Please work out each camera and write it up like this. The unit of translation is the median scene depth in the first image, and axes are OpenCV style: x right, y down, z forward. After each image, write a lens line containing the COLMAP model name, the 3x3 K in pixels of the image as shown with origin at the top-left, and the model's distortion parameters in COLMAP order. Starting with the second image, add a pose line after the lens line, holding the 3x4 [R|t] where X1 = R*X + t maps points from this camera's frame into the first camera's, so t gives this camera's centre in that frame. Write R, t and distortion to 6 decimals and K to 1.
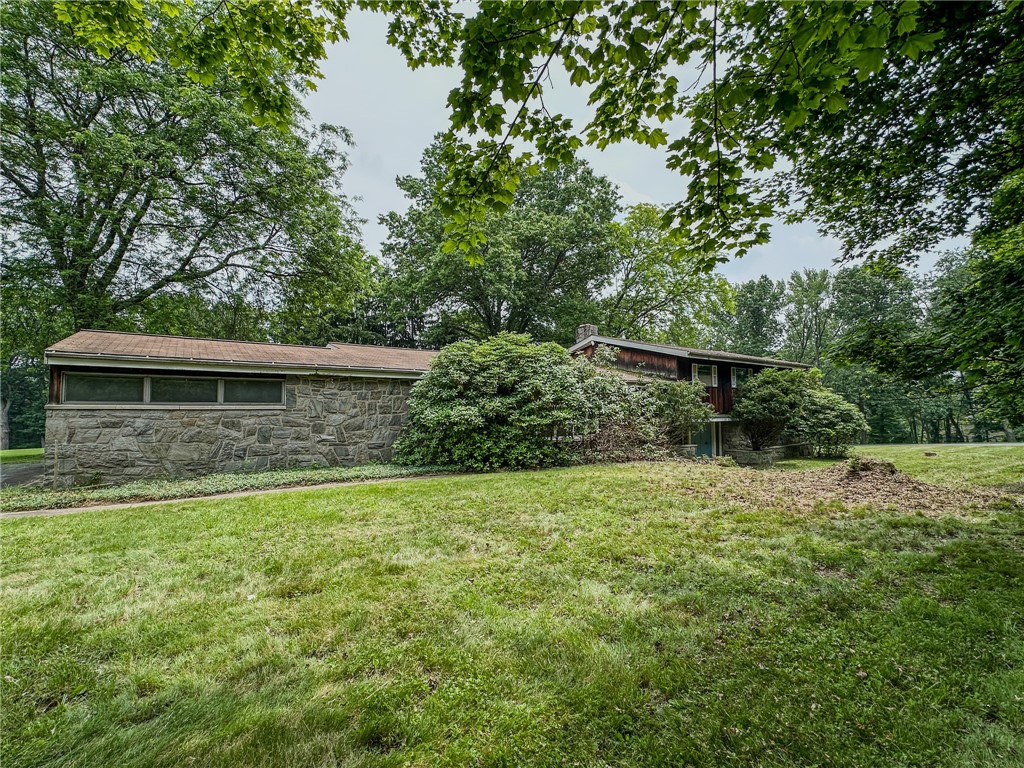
lens RADIAL K [[475.4, 0, 511.4], [0, 475.4, 379.1], [0, 0, 1]] dist [-0.019979, -0.000122]
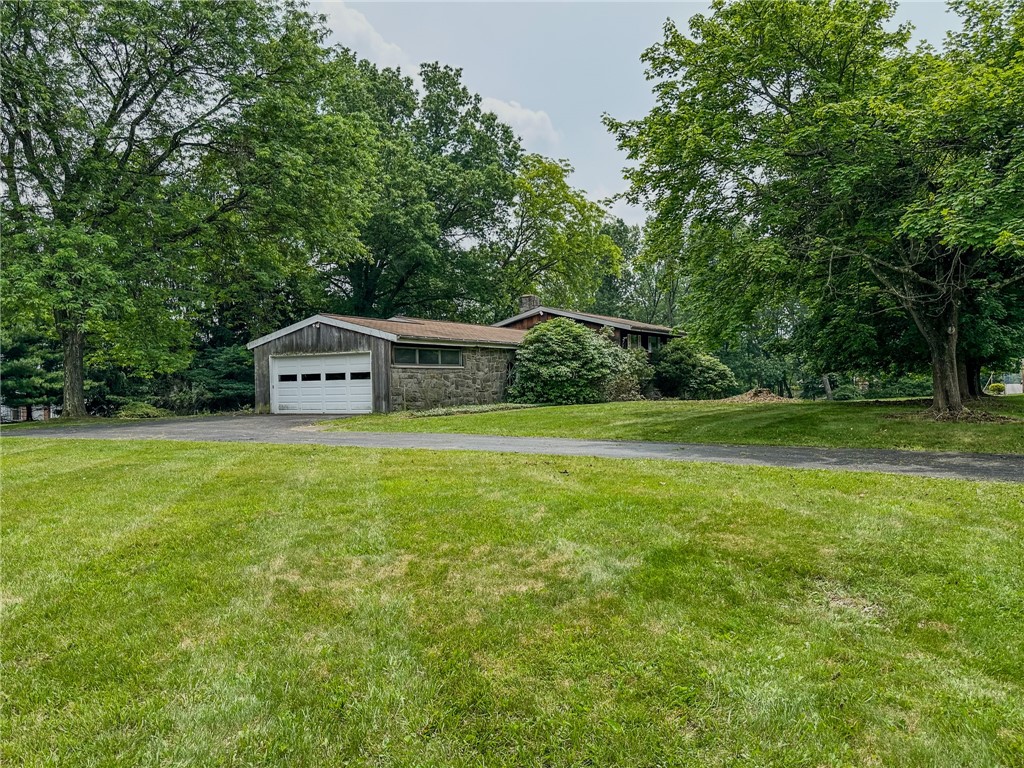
lens RADIAL K [[774.6, 0, 512.0], [0, 774.6, 386.3], [0, 0, 1]] dist [0.012246, 0.000707]
pose [[0.914106, -0.013952, 0.405234, -1.234527], [-0.015625, 0.997453, 0.069589, -0.053348], [-0.405173, -0.069943, 0.911561, -1.286476]]
